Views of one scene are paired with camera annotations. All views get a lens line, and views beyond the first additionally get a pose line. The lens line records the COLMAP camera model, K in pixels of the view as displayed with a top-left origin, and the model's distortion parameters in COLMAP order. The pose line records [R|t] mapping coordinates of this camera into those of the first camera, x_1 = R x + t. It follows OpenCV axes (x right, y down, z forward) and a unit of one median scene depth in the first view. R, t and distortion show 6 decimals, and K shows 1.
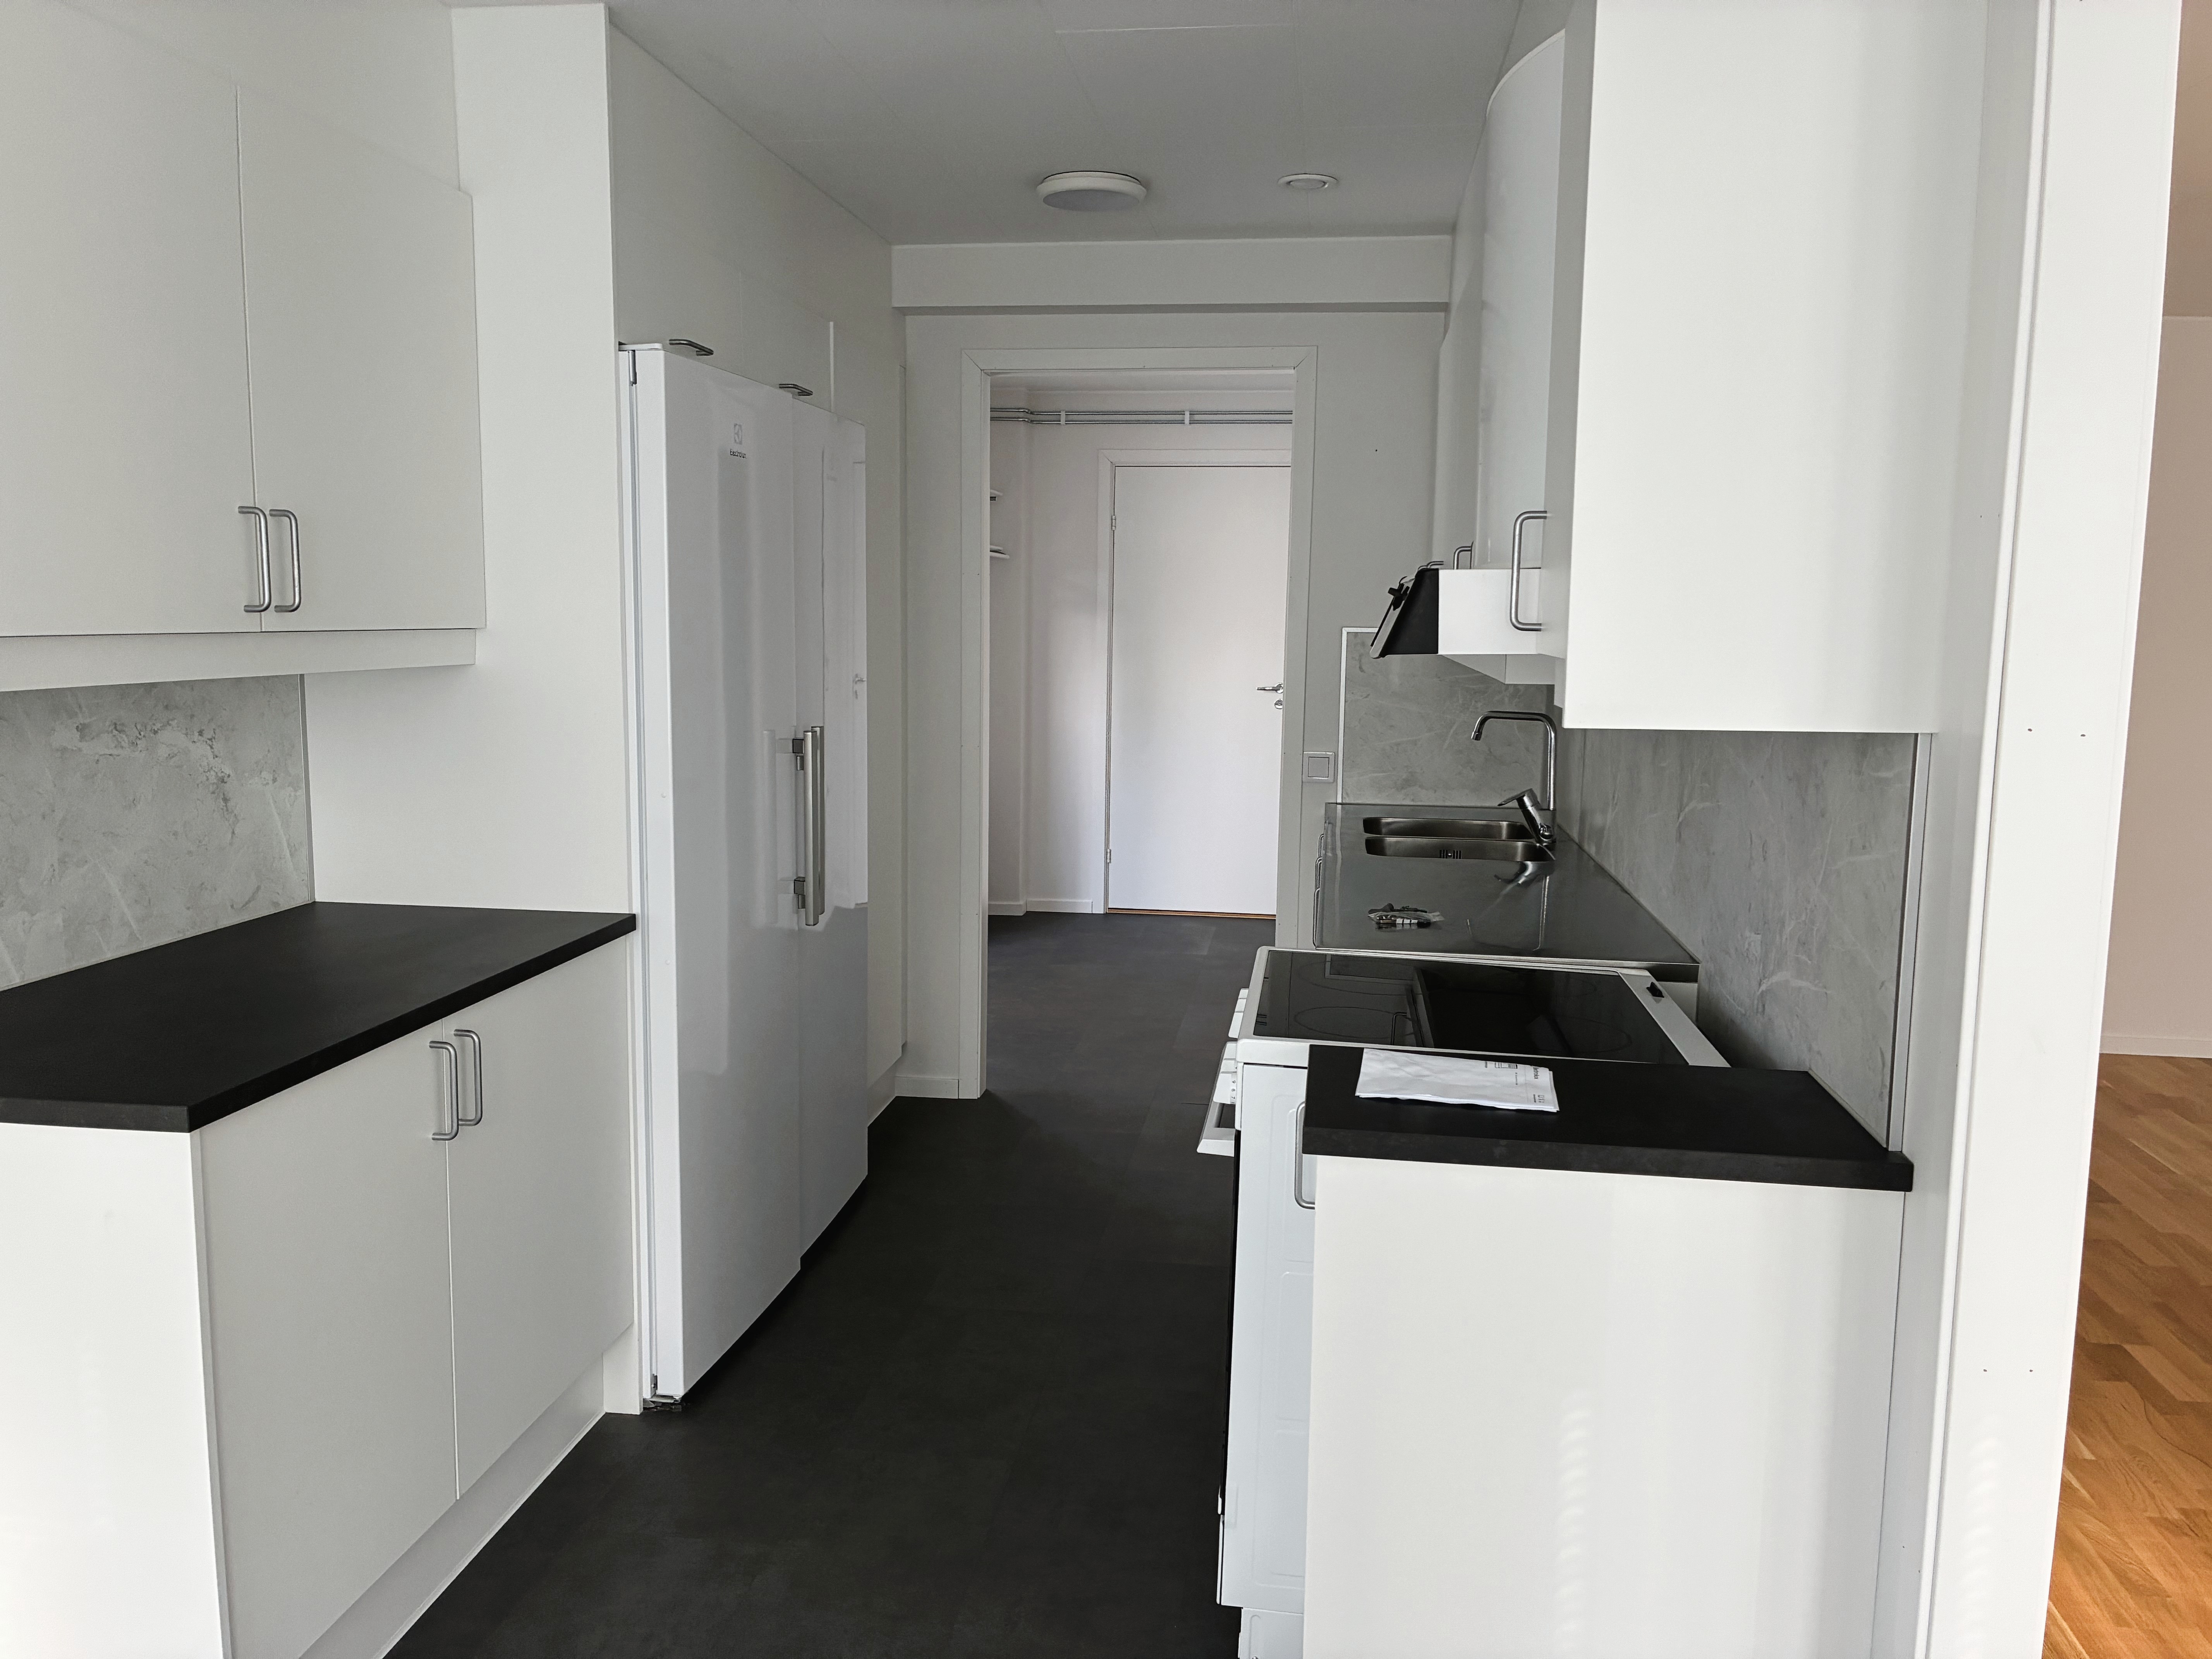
lens RADIAL K [[1689.0, 0, 1107.9], [0, 1689.0, 822.7], [0, 0, 1]] dist [0.061056, -0.069684]
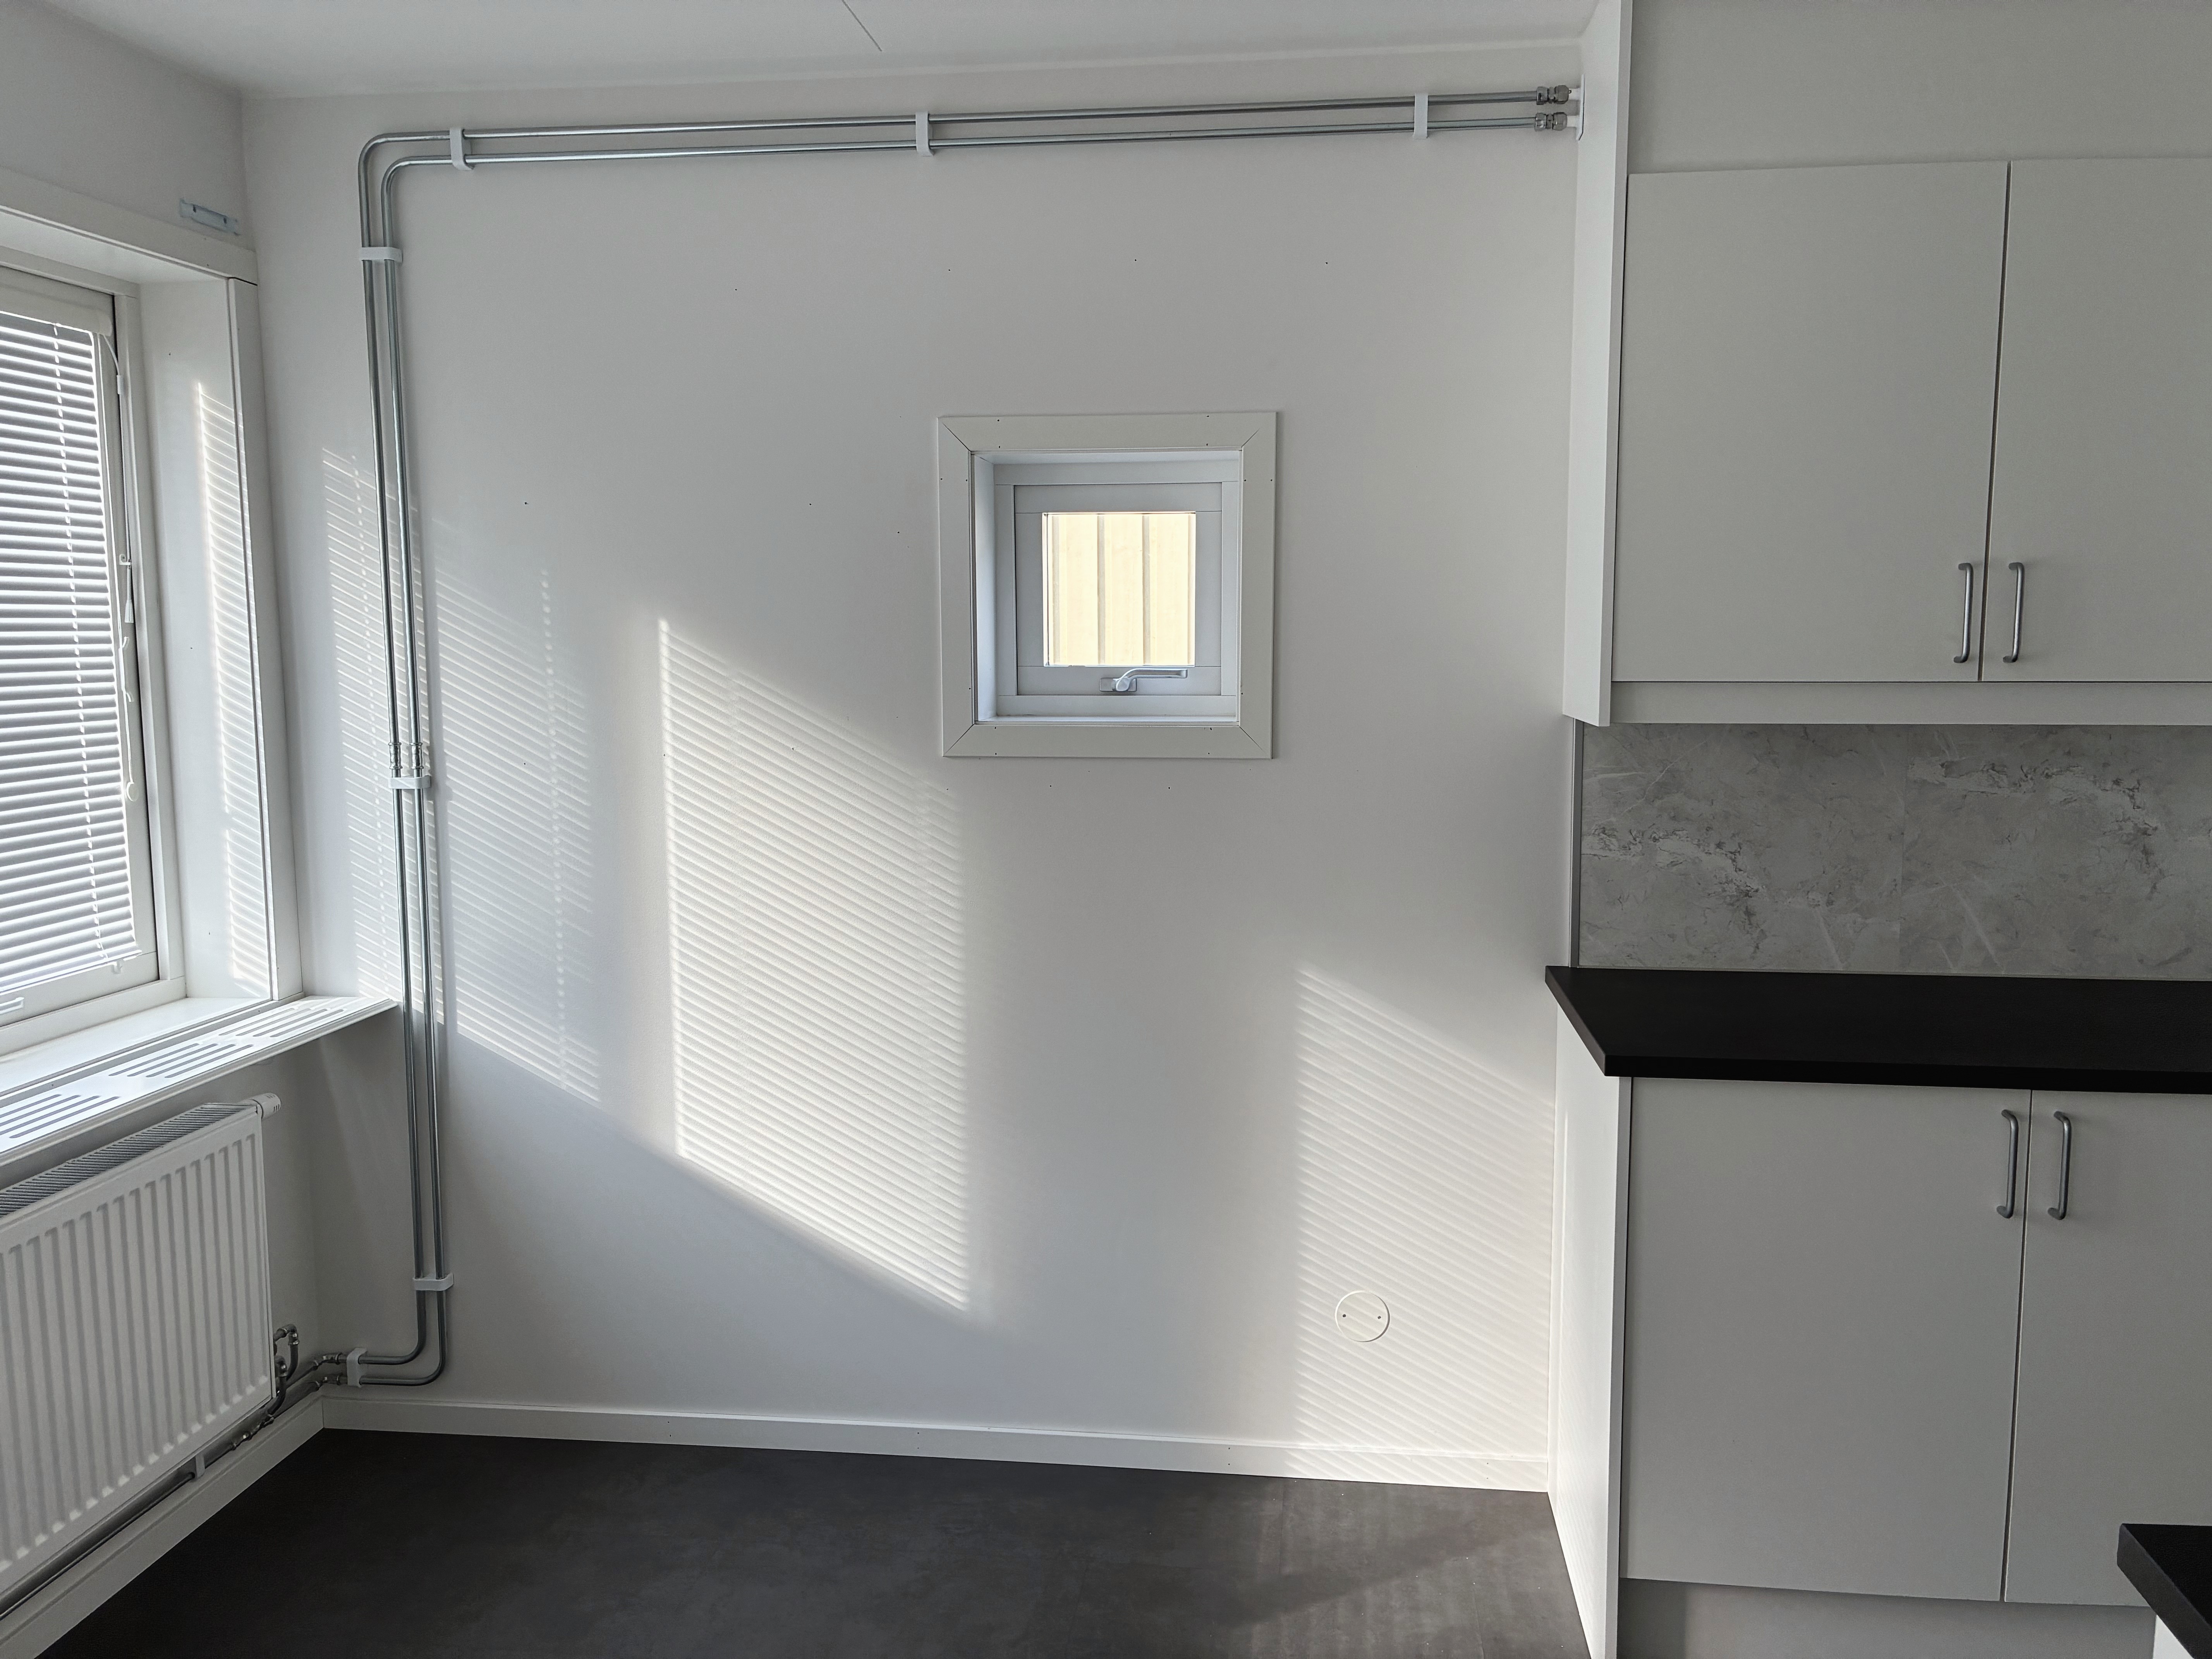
lens RADIAL K [[1689.0, 0, 1110.0], [0, 1689.0, 832.1], [0, 0, 1]] dist [0.061056, -0.069684]
pose [[0.009237, 0.106253, -0.994296, 0.498667], [-0.123674, 0.986826, 0.104305, -0.059006], [0.992280, 0.122005, 0.022256, 0.421803]]
